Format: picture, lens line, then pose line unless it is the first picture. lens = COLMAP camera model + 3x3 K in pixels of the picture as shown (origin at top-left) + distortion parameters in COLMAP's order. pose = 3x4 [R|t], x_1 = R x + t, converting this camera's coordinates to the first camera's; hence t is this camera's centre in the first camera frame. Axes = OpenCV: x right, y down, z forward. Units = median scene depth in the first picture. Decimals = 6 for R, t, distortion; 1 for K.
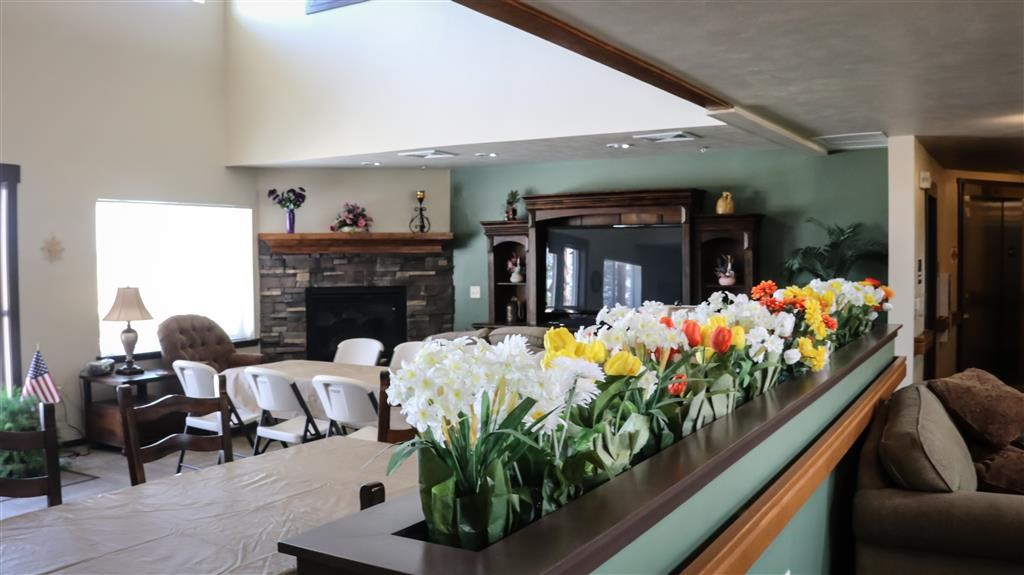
lens RADIAL K [[850.4, 0, 512.0], [0, 850.4, 287.5], [0, 0, 1]] dist [-0.177235, 0.129614]
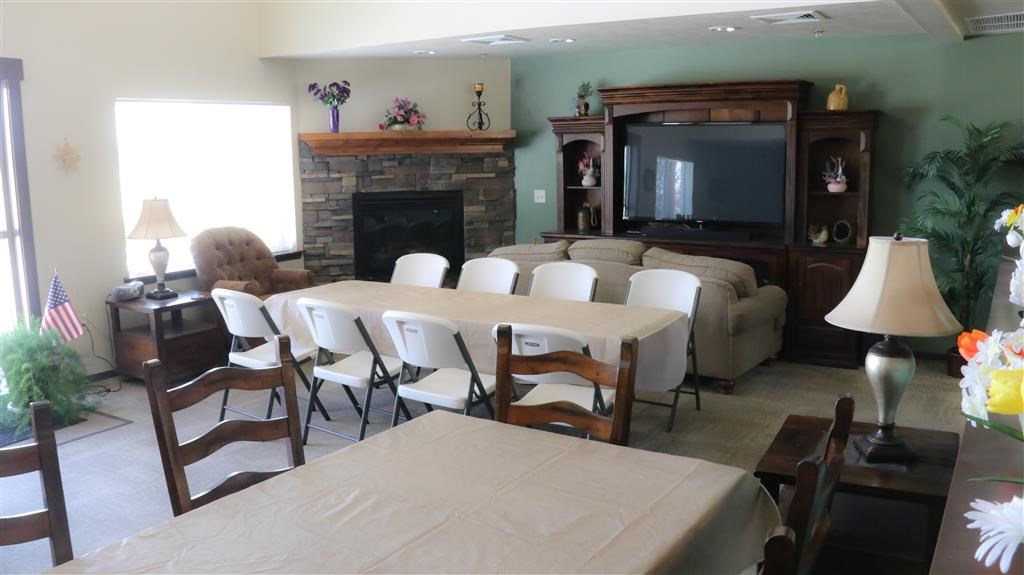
lens RADIAL K [[850.4, 0, 512.0], [0, 850.4, 287.5], [0, 0, 1]] dist [-0.177235, 0.129614]
pose [[0.999421, -0.000719, -0.034021, -0.048321], [0.004901, 0.992396, 0.122988, -0.010797], [0.033674, -0.123083, 0.991825, 0.109282]]
